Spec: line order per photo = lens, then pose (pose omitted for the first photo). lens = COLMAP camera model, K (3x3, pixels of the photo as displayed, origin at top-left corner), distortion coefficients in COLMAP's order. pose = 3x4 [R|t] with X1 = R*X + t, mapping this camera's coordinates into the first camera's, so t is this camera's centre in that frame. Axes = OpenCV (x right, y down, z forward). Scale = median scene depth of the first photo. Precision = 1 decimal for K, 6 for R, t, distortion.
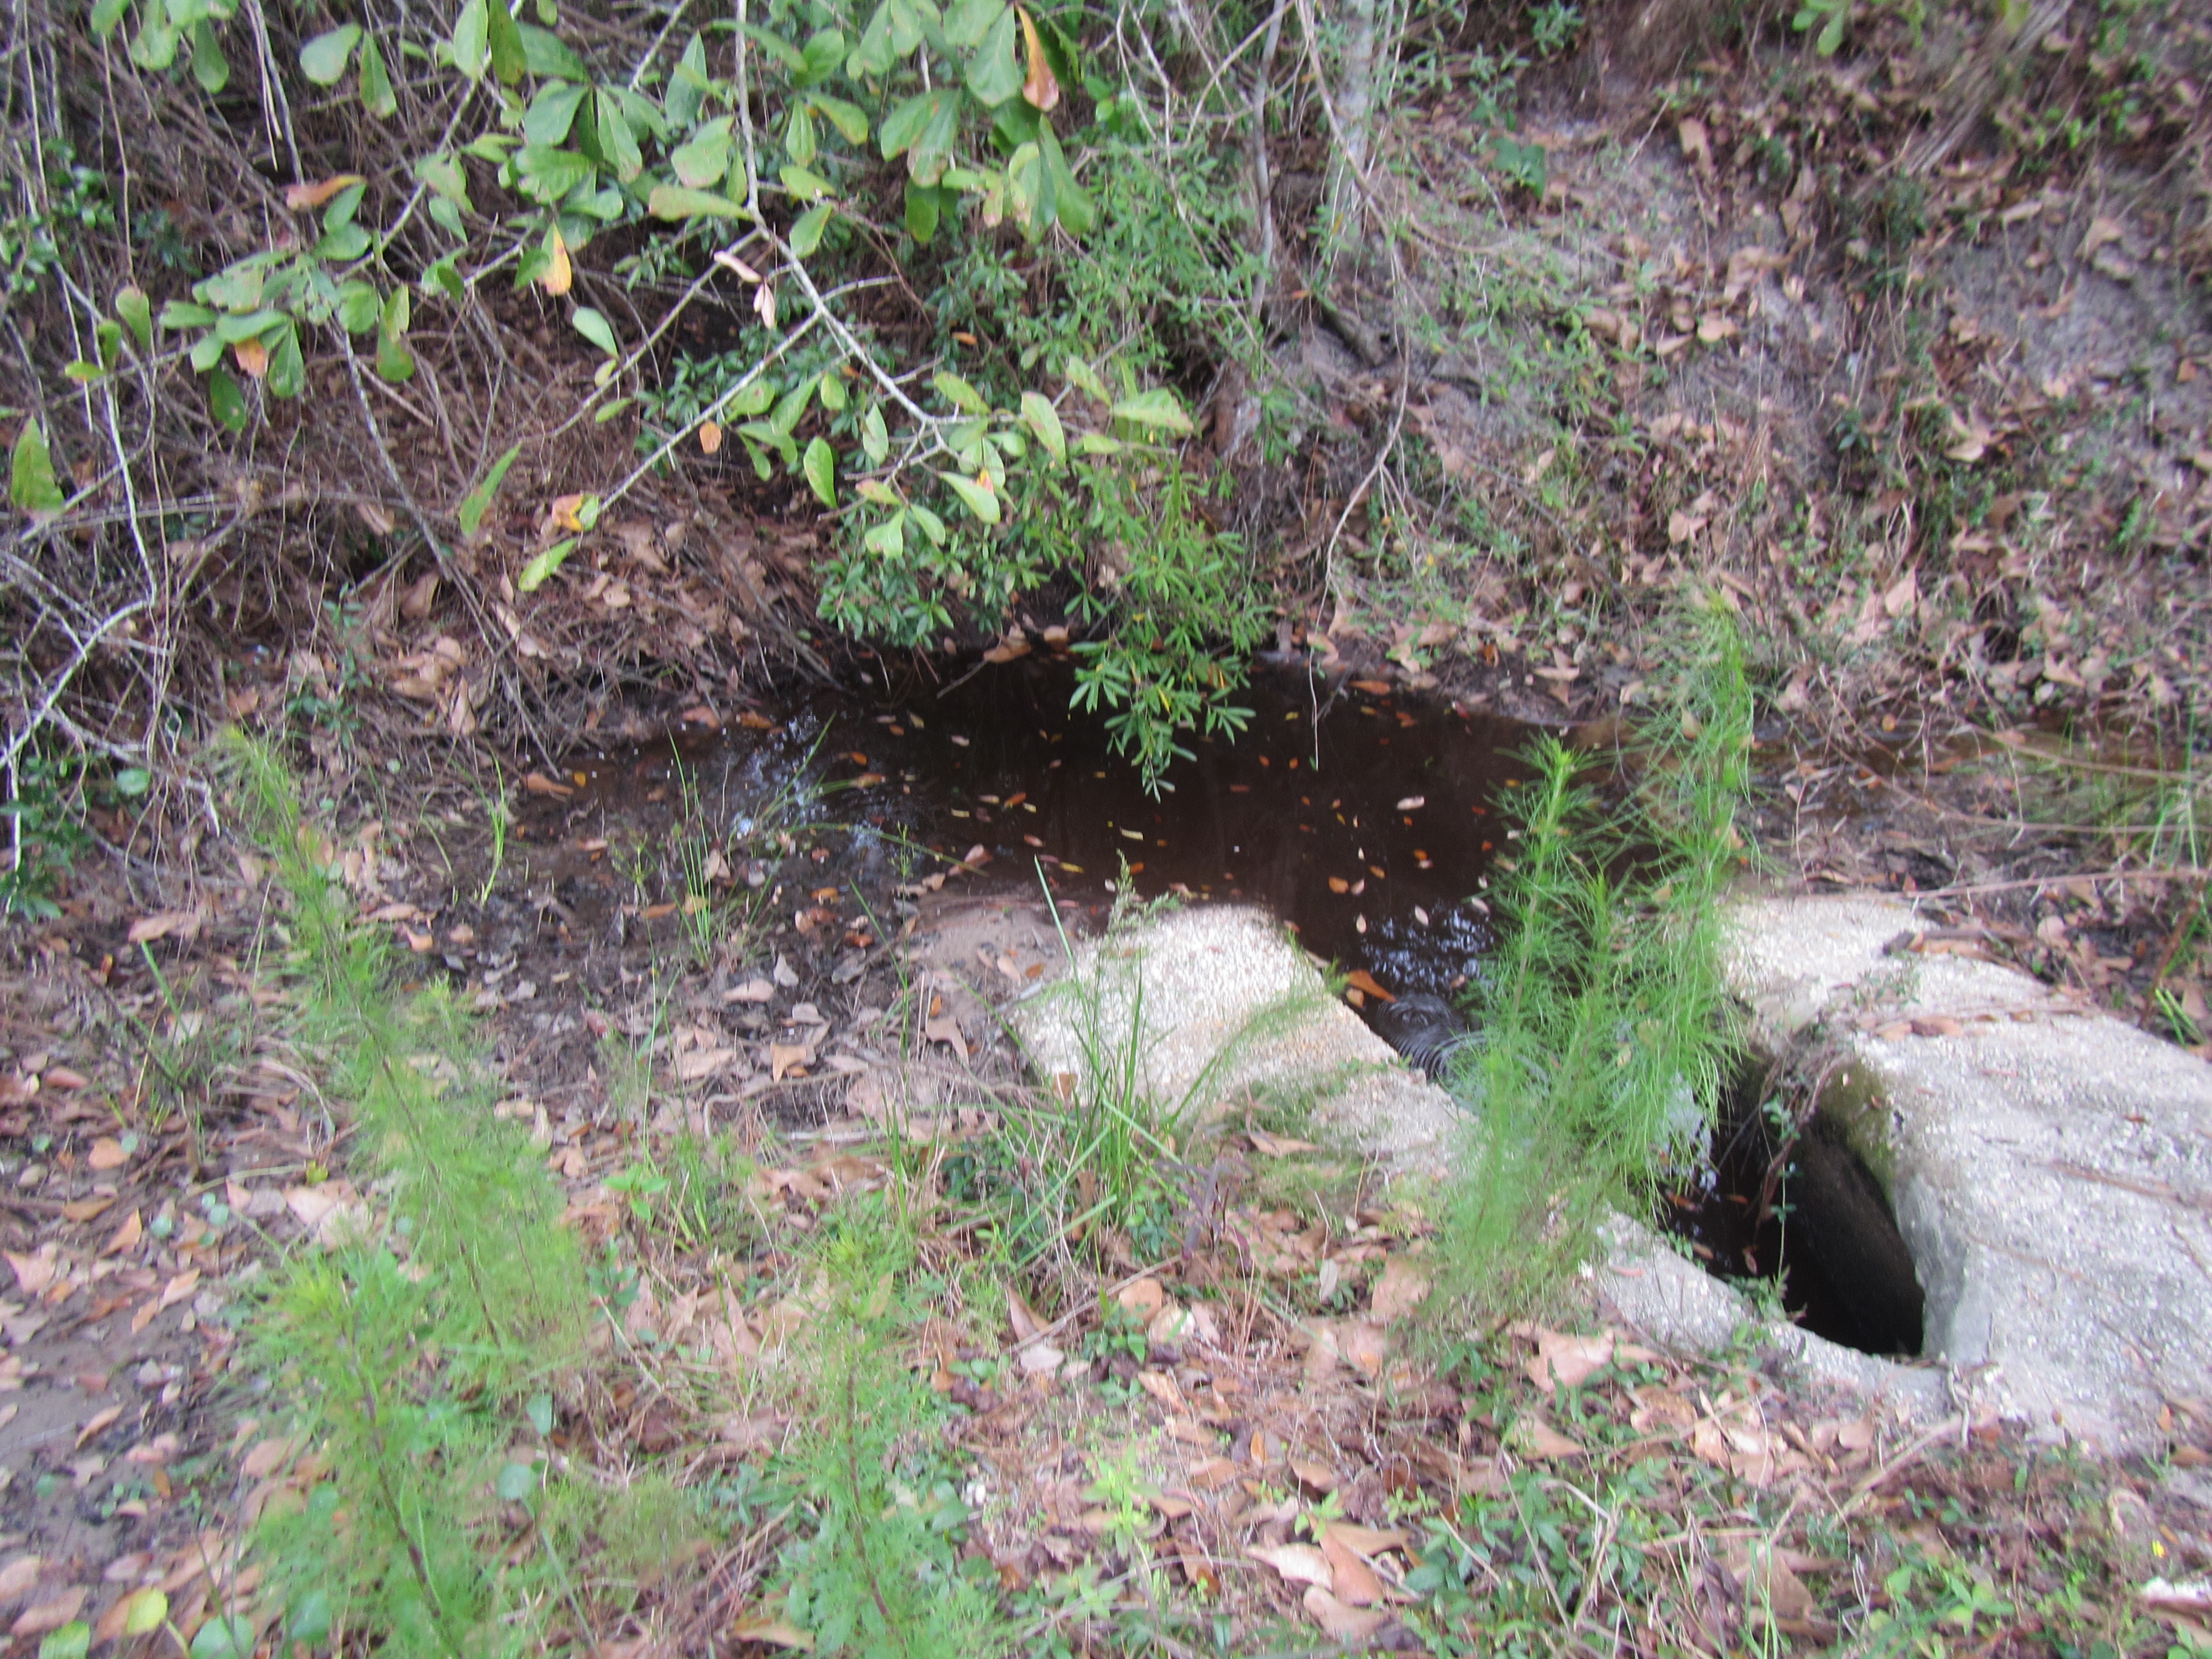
lens RADIAL K [[1832.5, 0, 1098.9], [0, 1832.5, 835.8], [0, 0, 1]] dist [0.014854, -0.013604]
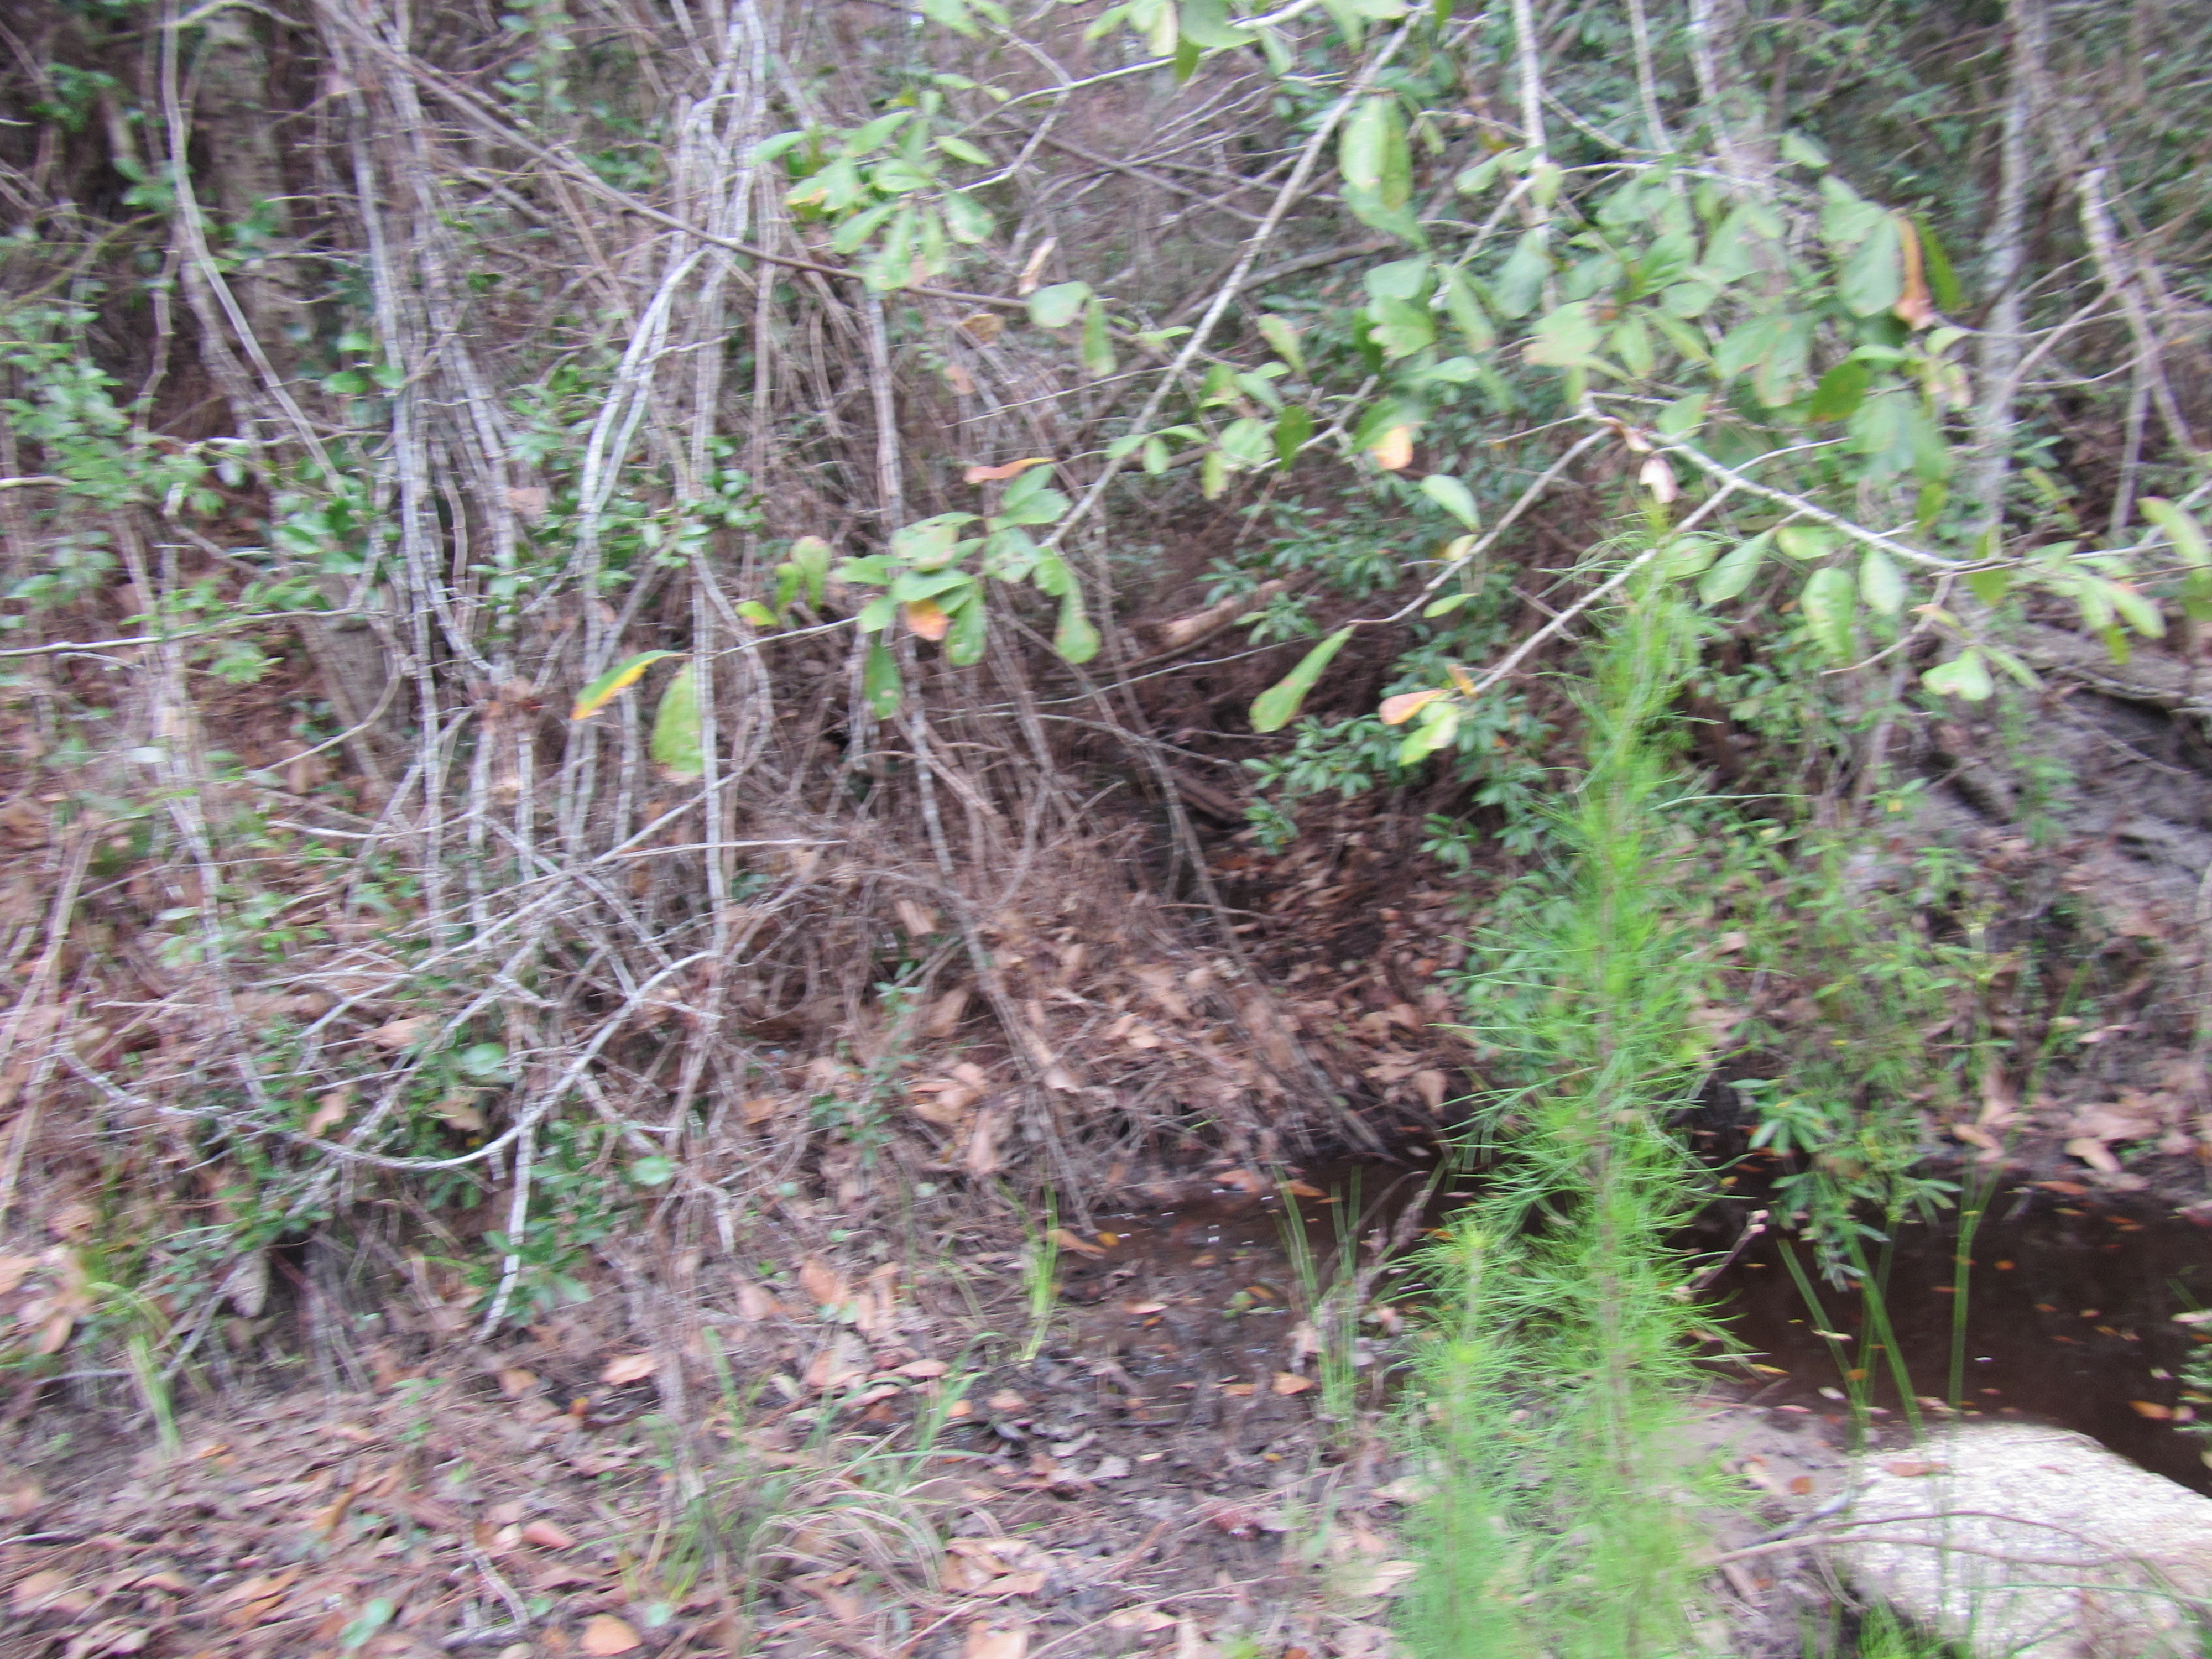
lens RADIAL K [[1832.5, 0, 1116.8], [0, 1832.5, 833.5], [0, 0, 1]] dist [0.014854, -0.013604]
pose [[0.992307, 0.015659, -0.122805, -0.195657], [-0.056849, 0.938830, -0.339655, 0.083964], [0.109975, 0.344024, 0.932498, 0.183593]]
